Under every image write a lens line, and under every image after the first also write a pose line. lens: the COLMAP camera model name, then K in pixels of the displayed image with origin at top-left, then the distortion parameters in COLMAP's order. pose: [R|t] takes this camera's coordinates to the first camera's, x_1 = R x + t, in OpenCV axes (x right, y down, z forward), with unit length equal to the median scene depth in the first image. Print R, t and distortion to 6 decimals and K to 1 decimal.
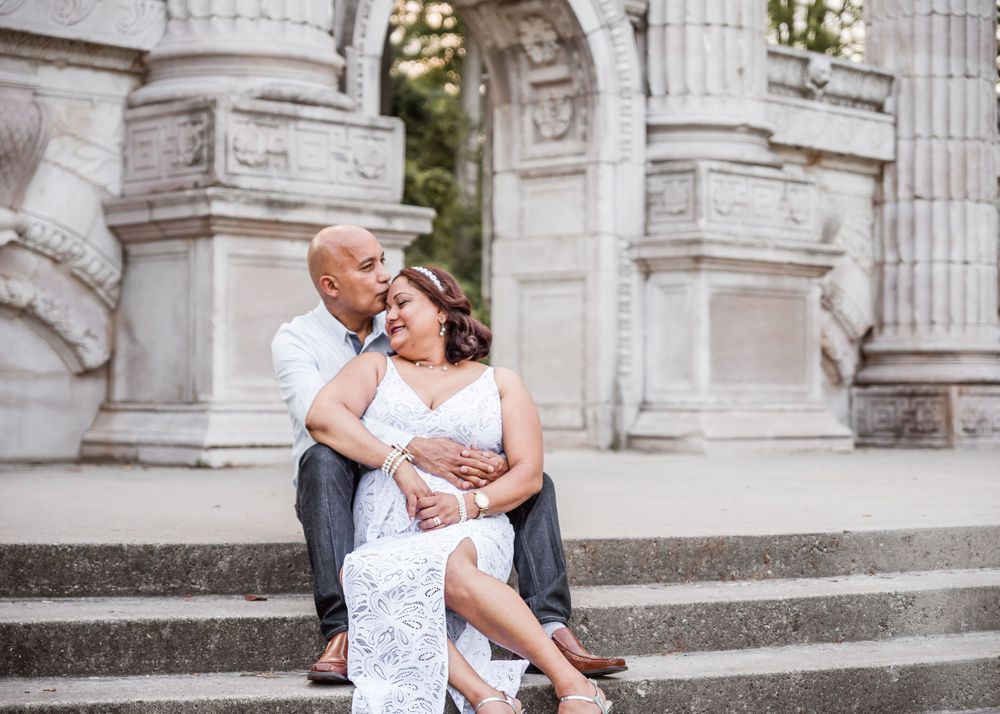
lens RADIAL K [[2462.0, 0, 500.0], [0, 2462.0, 357.0], [0, 0, 1]] dist [-0.099408, 0.009741]
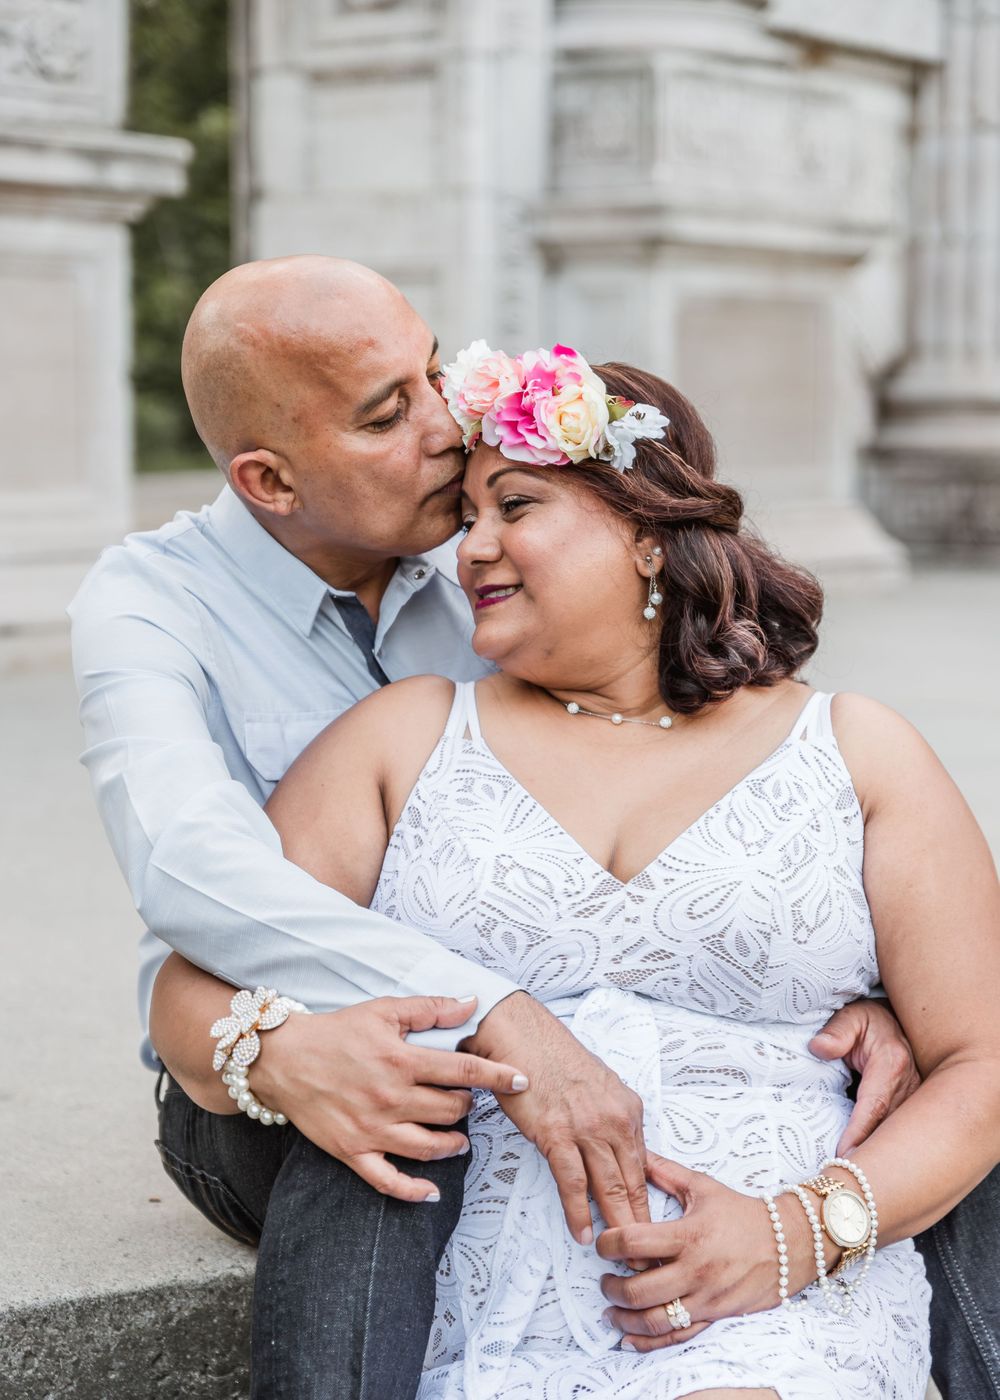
lens RADIAL K [[2998.5, 0, 500.0], [0, 2998.5, 700.0], [0, 0, 1]] dist [0.086839, -0.477314]
pose [[0.988058, -0.016042, 0.153245, -0.054199], [-0.004118, 0.991461, 0.130341, -0.025632], [-0.154027, -0.129416, 0.979555, 0.344867]]
